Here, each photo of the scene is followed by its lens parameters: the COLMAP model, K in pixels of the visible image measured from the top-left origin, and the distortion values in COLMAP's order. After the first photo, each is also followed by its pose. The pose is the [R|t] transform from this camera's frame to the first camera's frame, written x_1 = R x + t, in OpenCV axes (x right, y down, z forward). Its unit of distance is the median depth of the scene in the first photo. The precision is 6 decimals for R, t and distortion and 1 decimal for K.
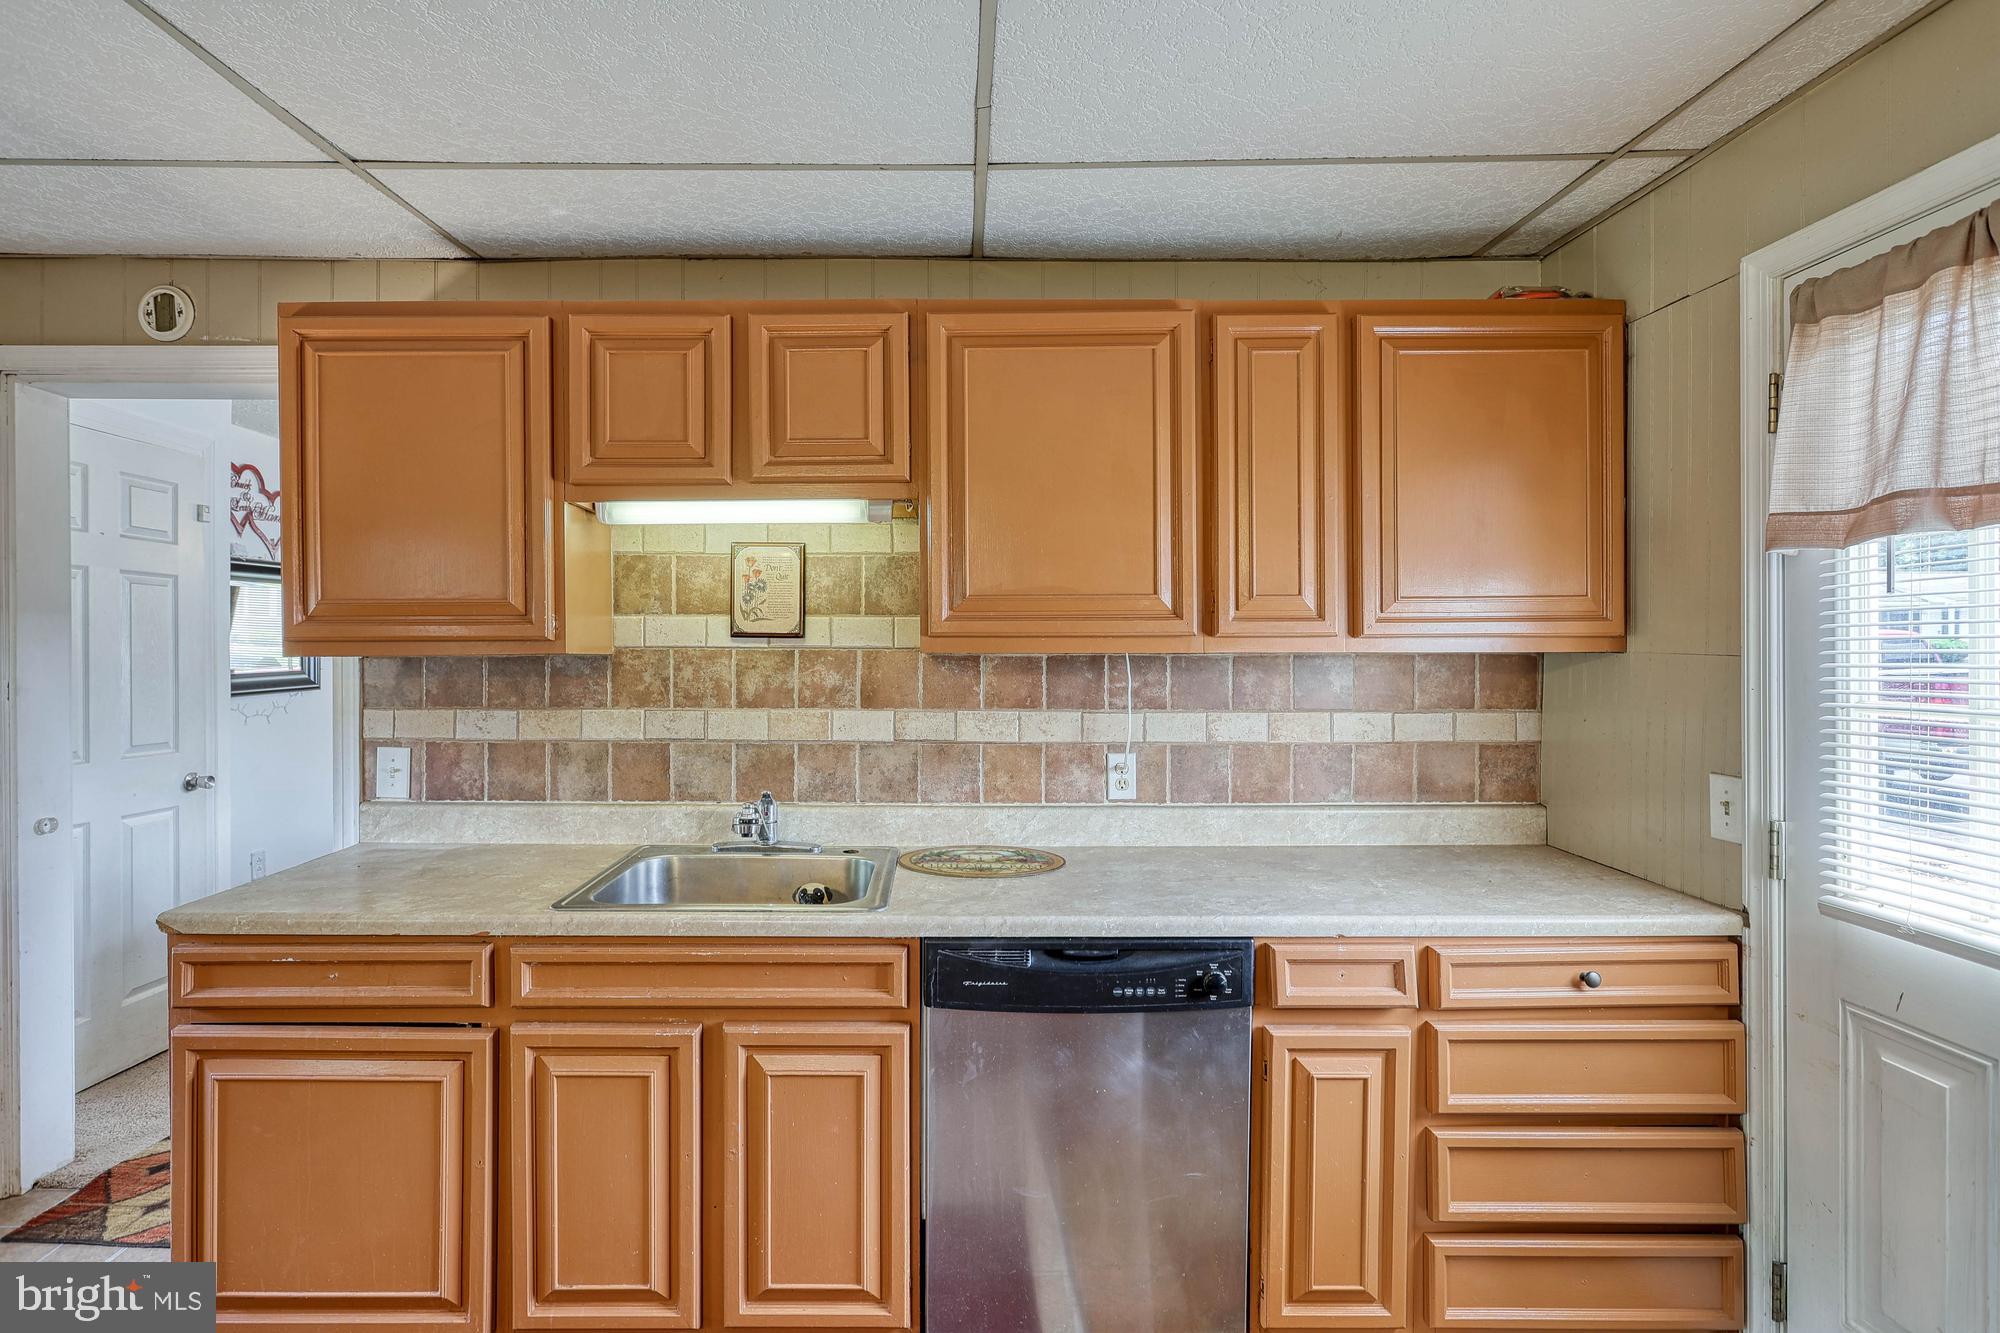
lens RADIAL K [[958.7, 0, 959.3], [0, 958.7, 639.4], [0, 0, 1]] dist [0.001260, 0.000757]
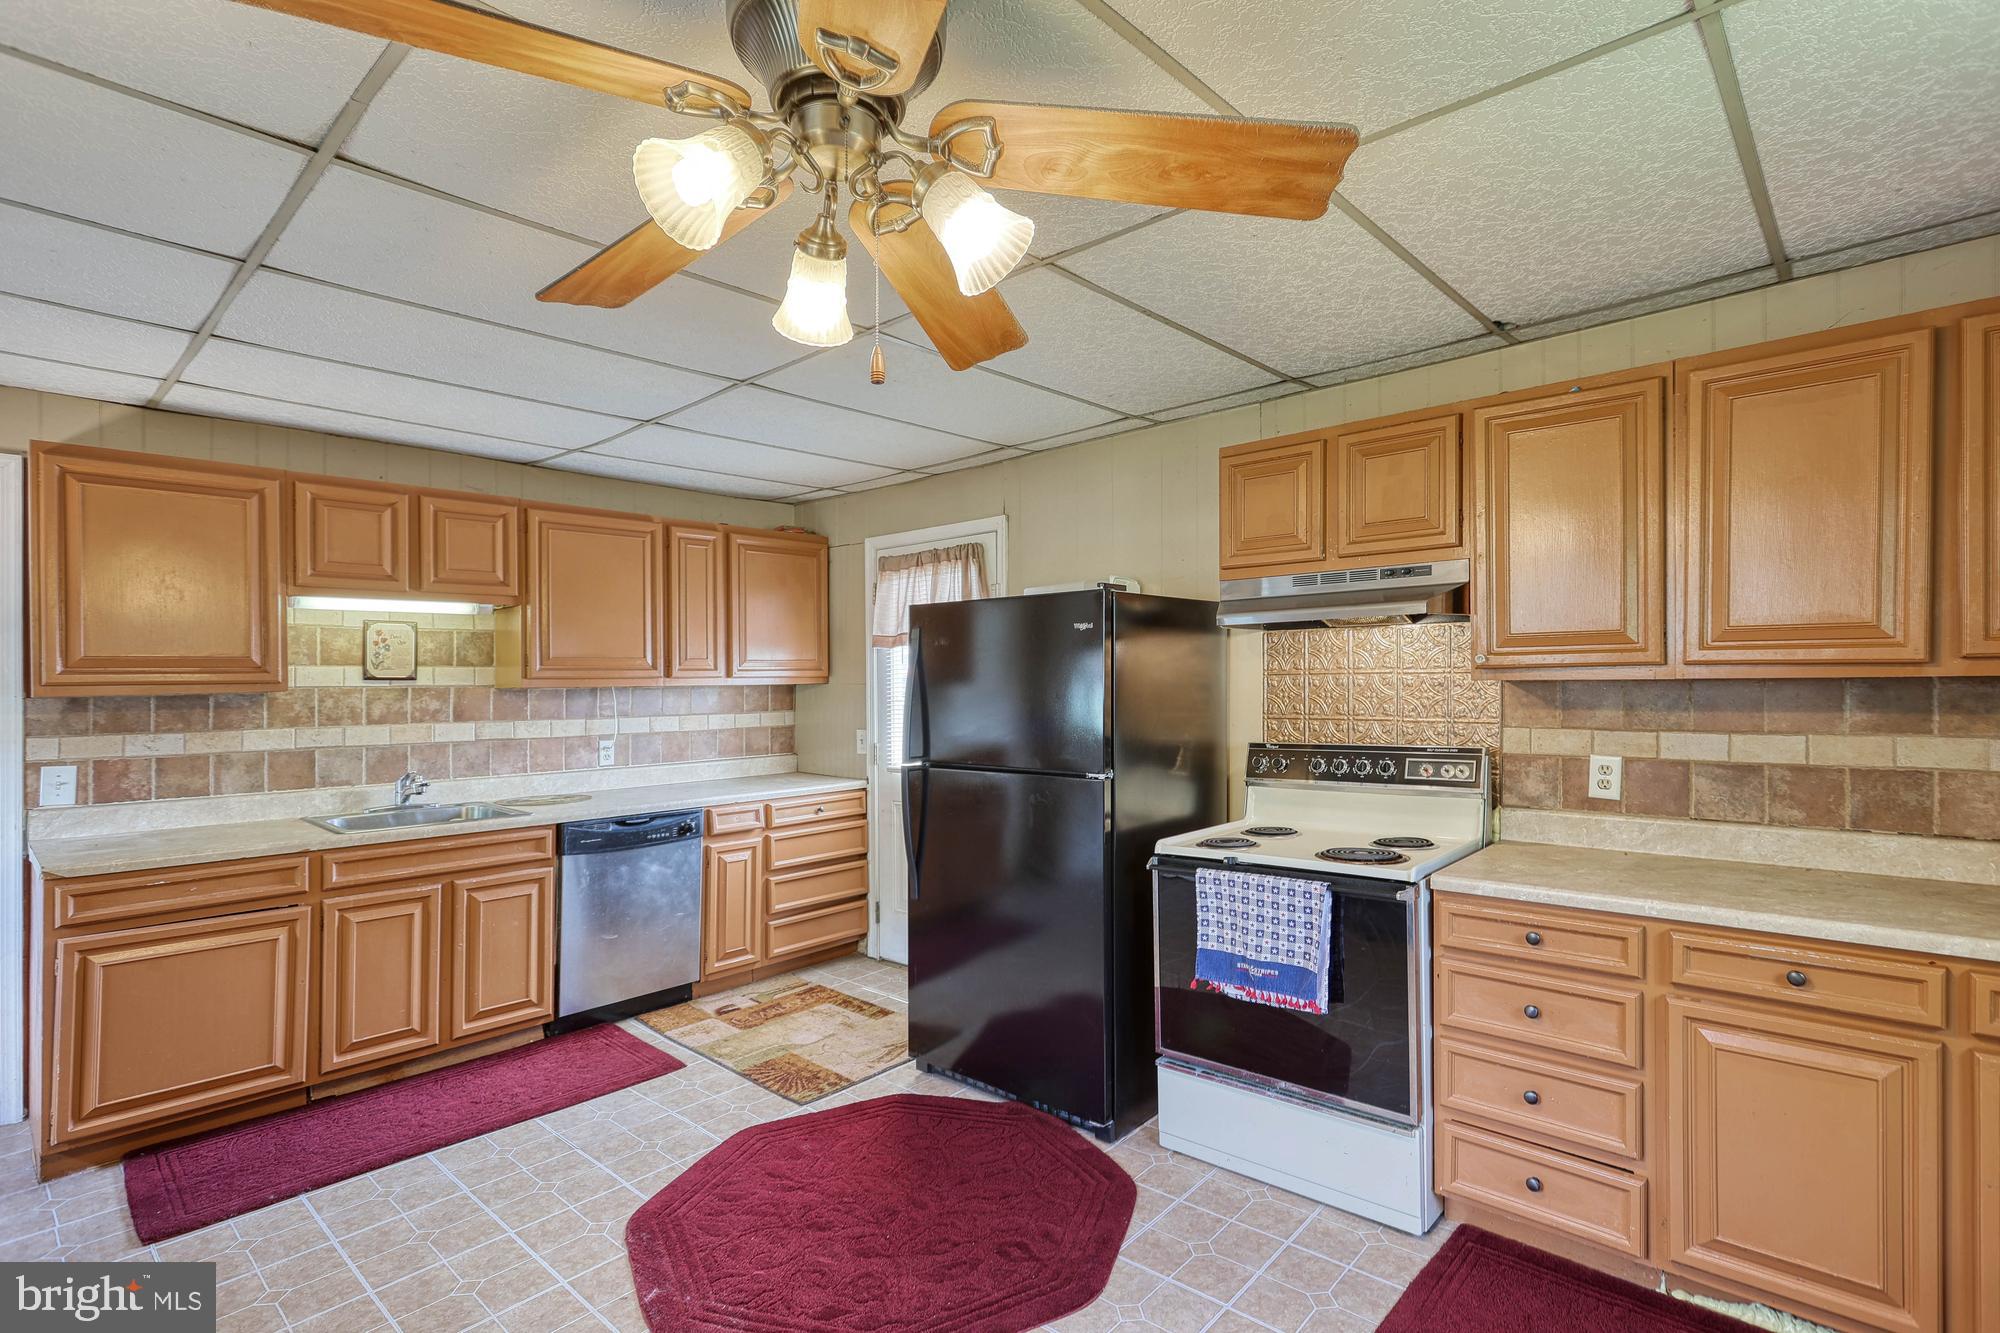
lens RADIAL K [[947.0, 0, 1005.7], [0, 947.0, 679.2], [0, 0, 1]] dist [0.001854, 0.001799]
pose [[0.674885, -0.007219, 0.737888, -0.674528], [0.004285, 0.999974, 0.005864, -0.008278], [-0.737911, -0.000795, 0.674898, -0.828606]]
